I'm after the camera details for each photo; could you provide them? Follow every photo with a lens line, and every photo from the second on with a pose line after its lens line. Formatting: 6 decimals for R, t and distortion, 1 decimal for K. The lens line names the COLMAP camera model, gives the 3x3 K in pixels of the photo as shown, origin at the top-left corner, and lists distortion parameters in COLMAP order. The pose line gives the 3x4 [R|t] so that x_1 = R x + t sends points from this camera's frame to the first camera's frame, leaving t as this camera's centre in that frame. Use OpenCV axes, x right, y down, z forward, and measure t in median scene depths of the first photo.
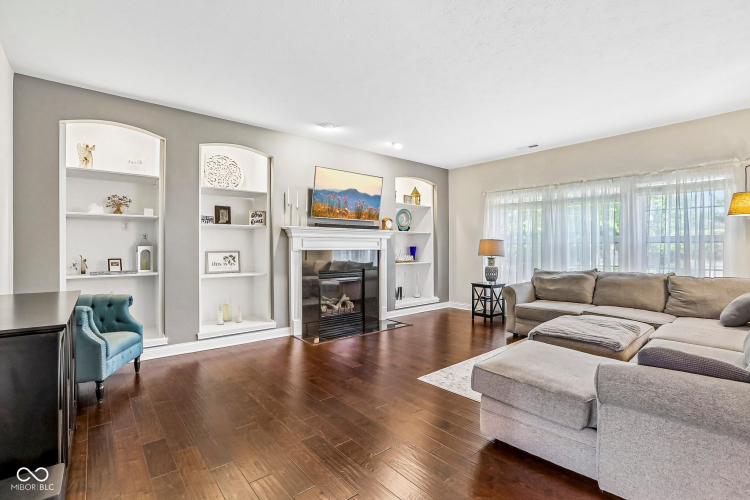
lens RADIAL K [[352.8, 0, 378.5], [0, 352.8, 248.0], [0, 0, 1]] dist [-0.012498, 0.001812]
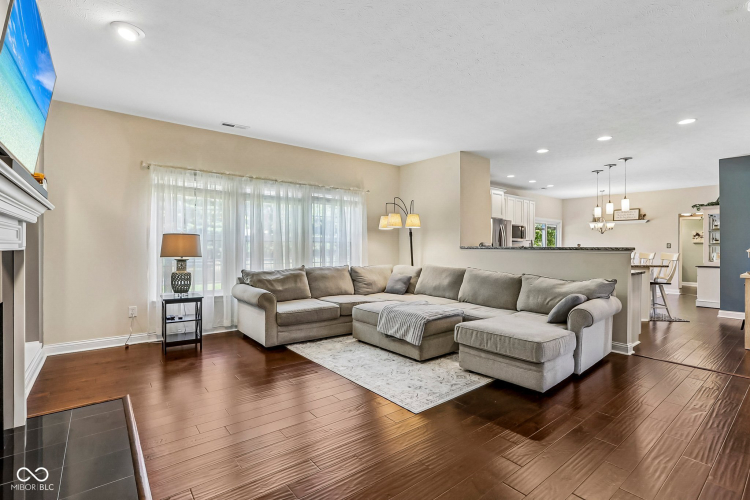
lens RADIAL K [[352.8, 0, 378.9], [0, 352.8, 247.6], [0, 0, 1]] dist [-0.012498, 0.001812]
pose [[0.047068, 0.000681, 0.998891, -0.372763], [0.000541, 1.000000, -0.000707, 0.003894], [-0.998892, 0.000574, 0.047068, 0.581658]]
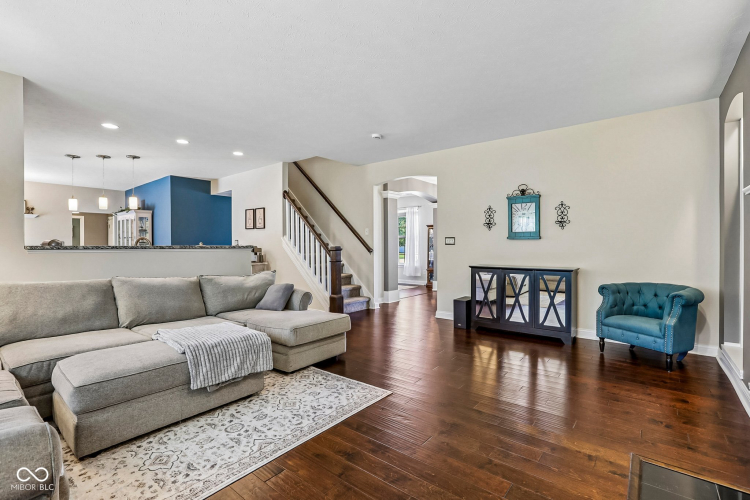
lens RADIAL K [[352.8, 0, 378.8], [0, 352.8, 248.9], [0, 0, 1]] dist [-0.012498, 0.001812]
pose [[-0.987448, 0.008614, -0.157706, 0.141437], [0.005968, 0.999834, 0.017244, -0.001248], [0.157829, 0.016086, -0.987335, 1.022972]]
